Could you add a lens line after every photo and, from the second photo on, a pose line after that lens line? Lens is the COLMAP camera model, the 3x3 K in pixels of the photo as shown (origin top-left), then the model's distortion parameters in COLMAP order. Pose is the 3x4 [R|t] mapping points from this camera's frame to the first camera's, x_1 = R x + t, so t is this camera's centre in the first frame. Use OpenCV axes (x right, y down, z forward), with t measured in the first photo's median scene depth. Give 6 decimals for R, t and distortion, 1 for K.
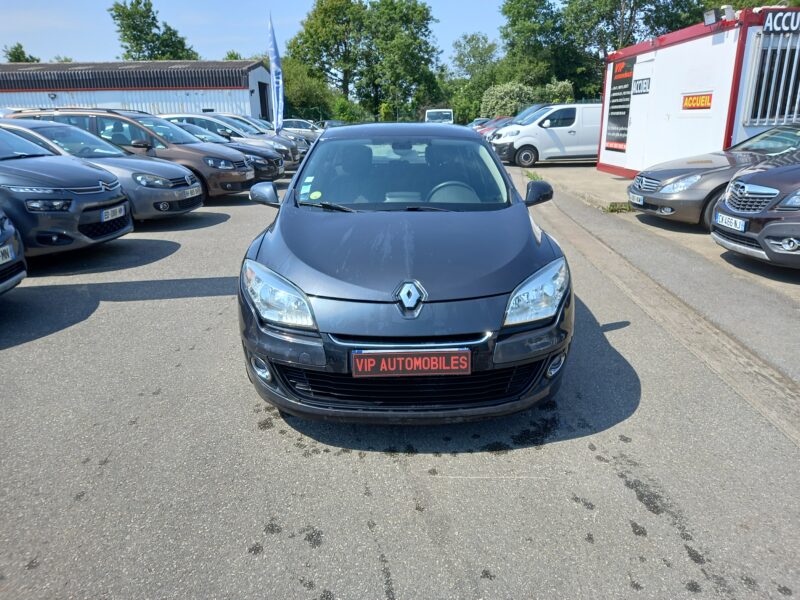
lens RADIAL K [[580.4, 0, 402.1], [0, 580.4, 300.6], [0, 0, 1]] dist [0.067842, -0.050977]
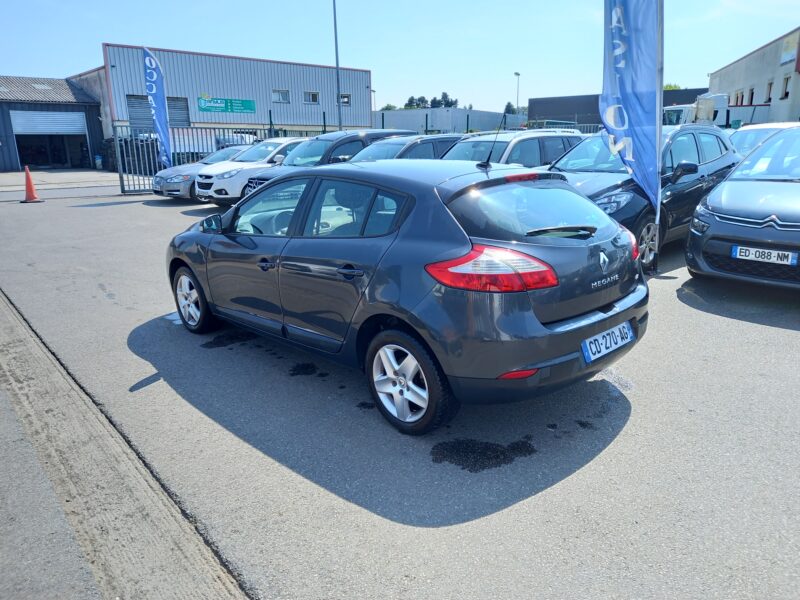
lens RADIAL K [[580.4, 0, 402.1], [0, 580.4, 300.6], [0, 0, 1]] dist [0.067842, -0.050977]
pose [[-0.735052, 0.199581, -0.647971, 0.211303], [-0.176717, 0.866266, 0.467284, -0.190495], [0.654576, 0.457985, -0.601481, 0.579734]]
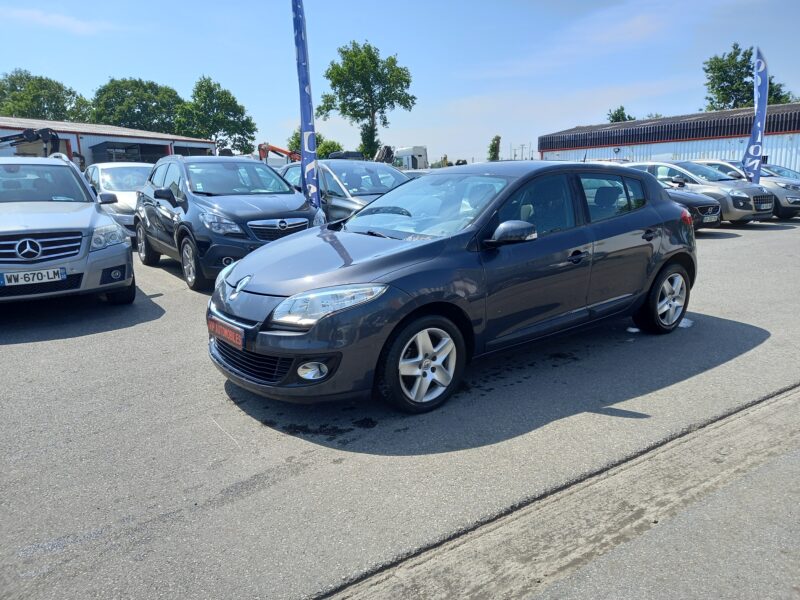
lens RADIAL K [[580.4, 0, 402.1], [0, 580.4, 300.6], [0, 0, 1]] dist [0.067842, -0.050977]
pose [[0.591404, 0.167507, -0.788786, 0.257299], [-0.229116, 0.972777, 0.034796, -0.021537], [0.773141, 0.160145, 0.613683, 0.086183]]
